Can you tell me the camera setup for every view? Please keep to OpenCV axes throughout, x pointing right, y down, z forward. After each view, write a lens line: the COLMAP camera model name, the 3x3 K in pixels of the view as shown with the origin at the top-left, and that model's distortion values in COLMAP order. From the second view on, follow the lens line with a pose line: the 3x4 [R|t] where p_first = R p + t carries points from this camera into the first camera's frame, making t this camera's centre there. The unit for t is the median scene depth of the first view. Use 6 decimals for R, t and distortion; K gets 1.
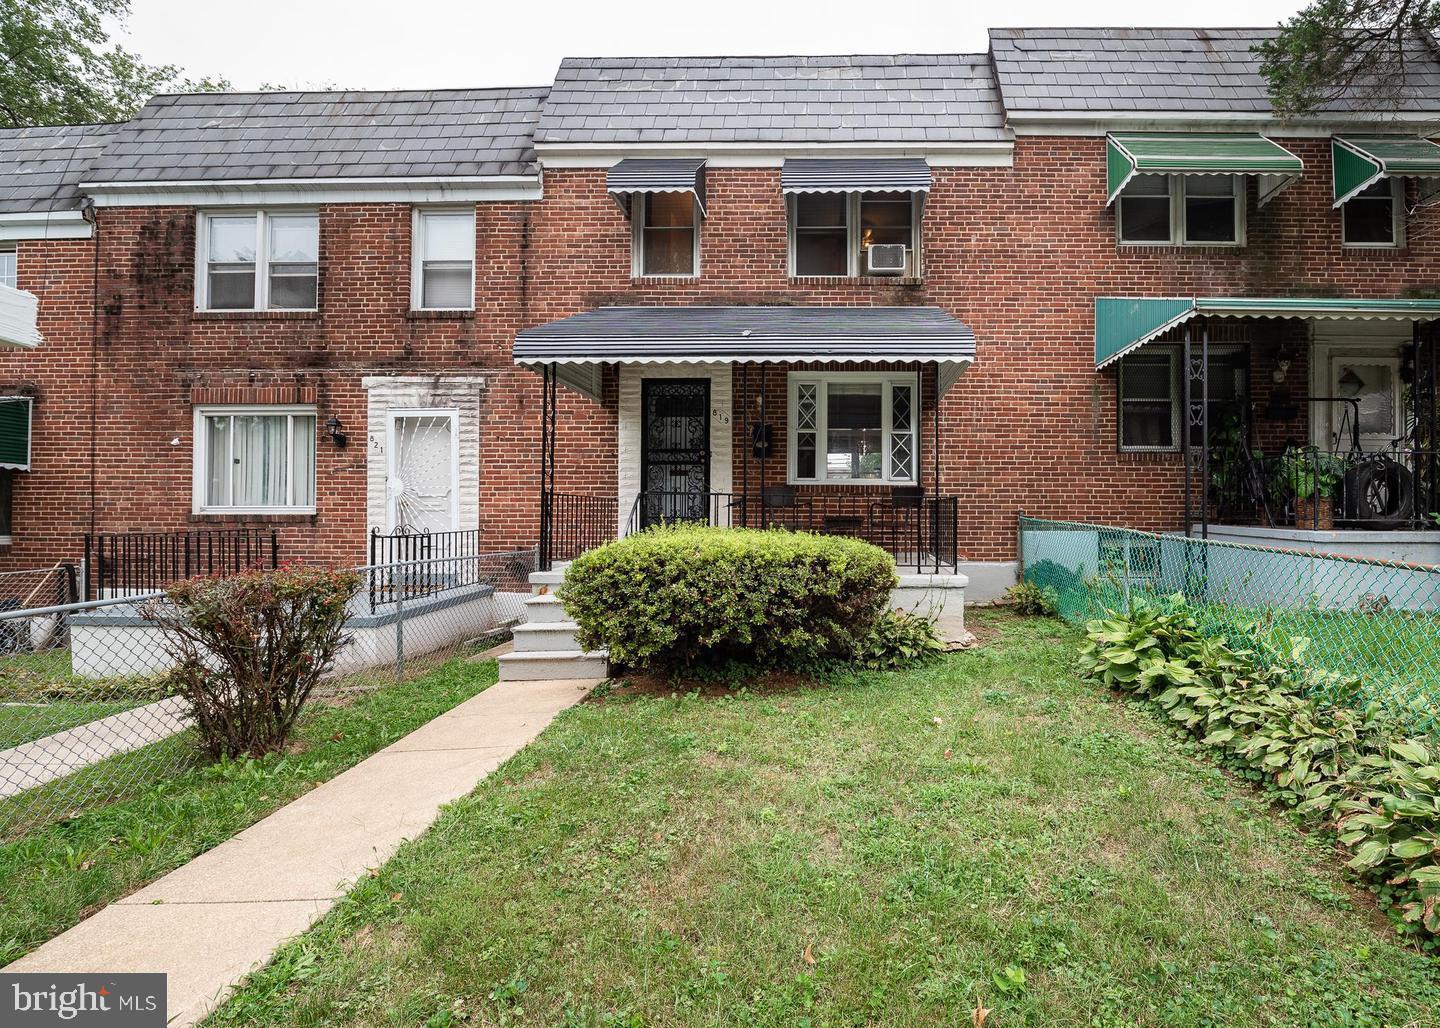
lens RADIAL K [[611.2, 0, 725.5], [0, 611.2, 514.2], [0, 0, 1]] dist [-0.007351, -0.000409]
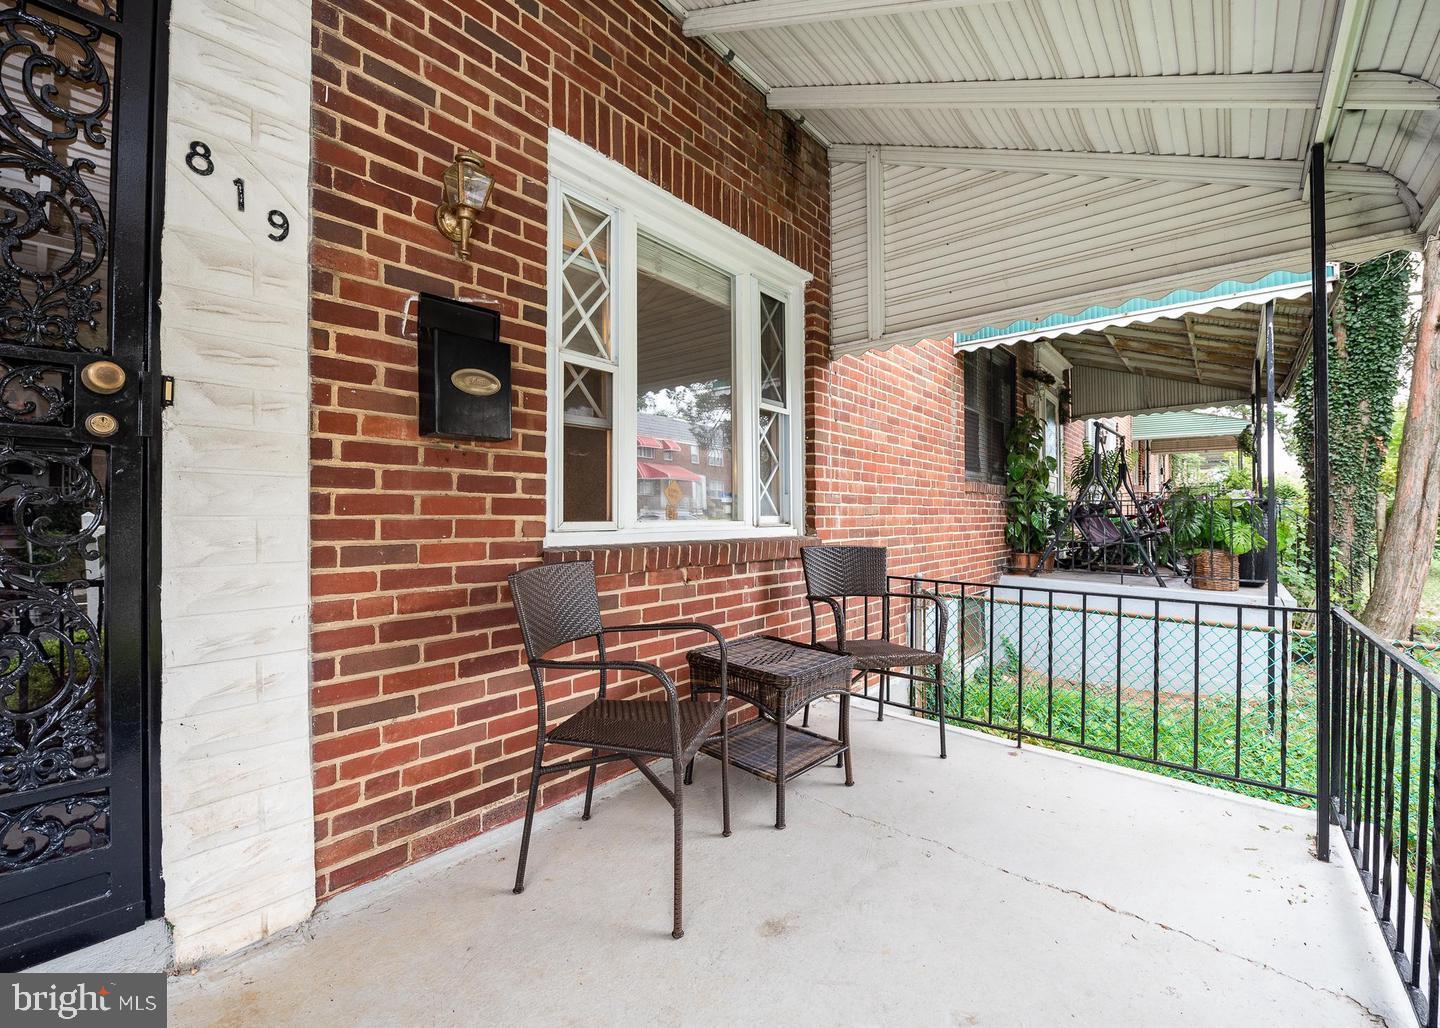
lens RADIAL K [[611.2, 0, 711.0], [0, 611.2, 508.5], [0, 0, 1]] dist [-0.007351, -0.000409]
pose [[0.657768, 0.007032, 0.753188, -0.050723], [-0.013148, 0.999911, 0.002147, -0.067097], [-0.753106, -0.011315, 0.657802, 0.764388]]
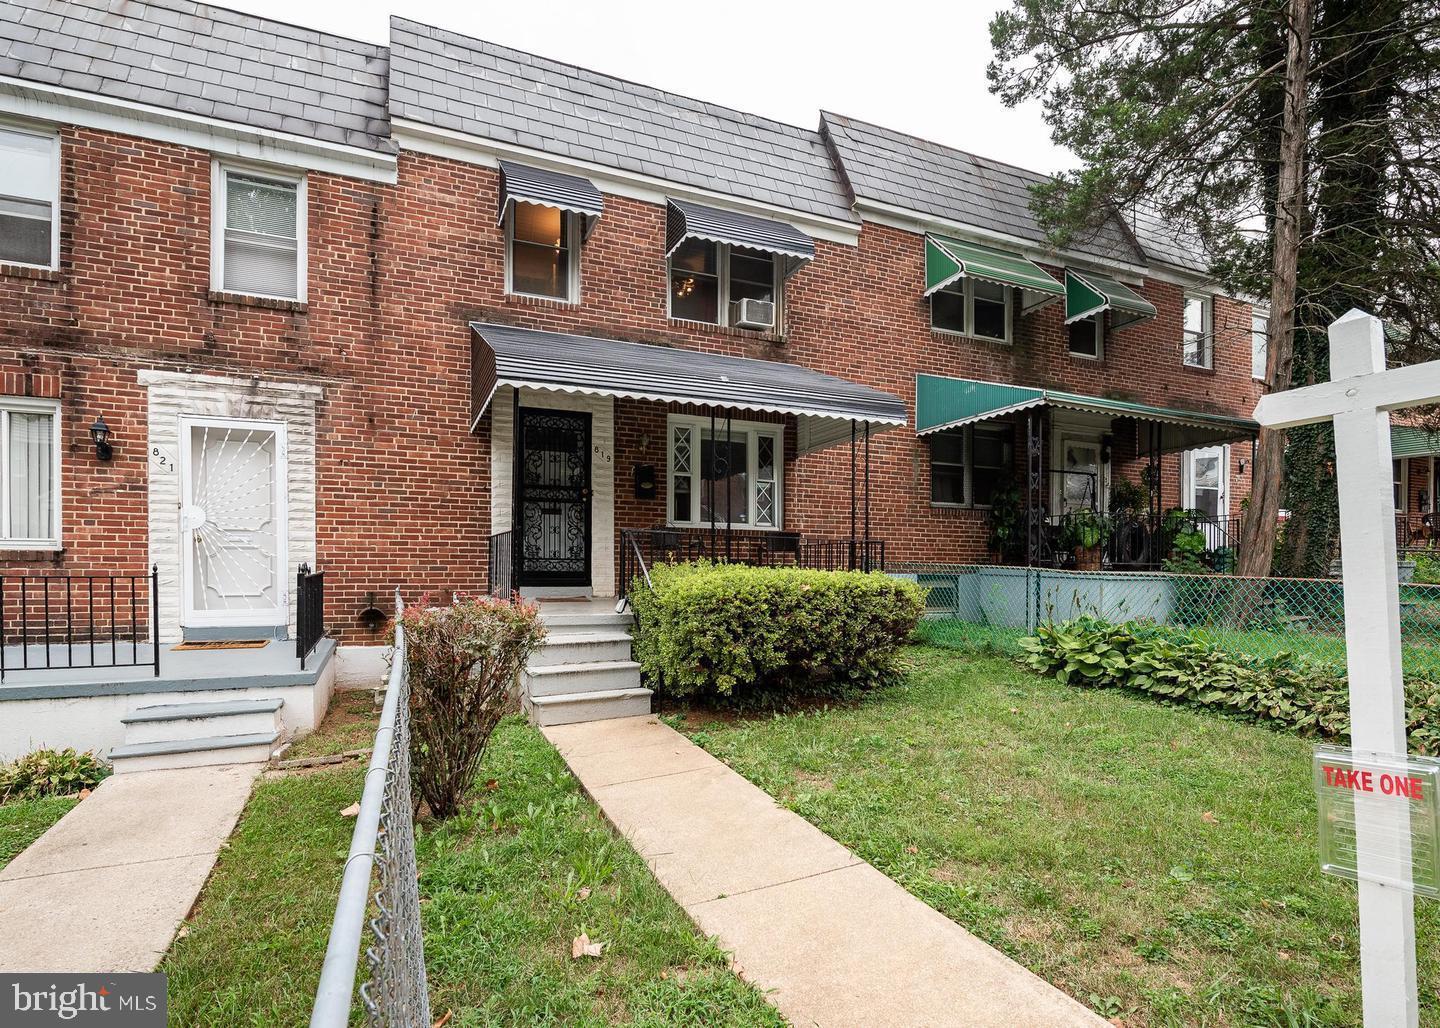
lens RADIAL K [[664.8, 0, 678.4], [0, 664.8, 568.8], [0, 0, 1]] dist [-0.002340, -0.000695]
pose [[0.928578, 0.003533, 0.371121, -0.280554], [-0.007380, 0.999933, 0.008947, 0.009746], [-0.371064, -0.011047, 0.928542, -0.014118]]
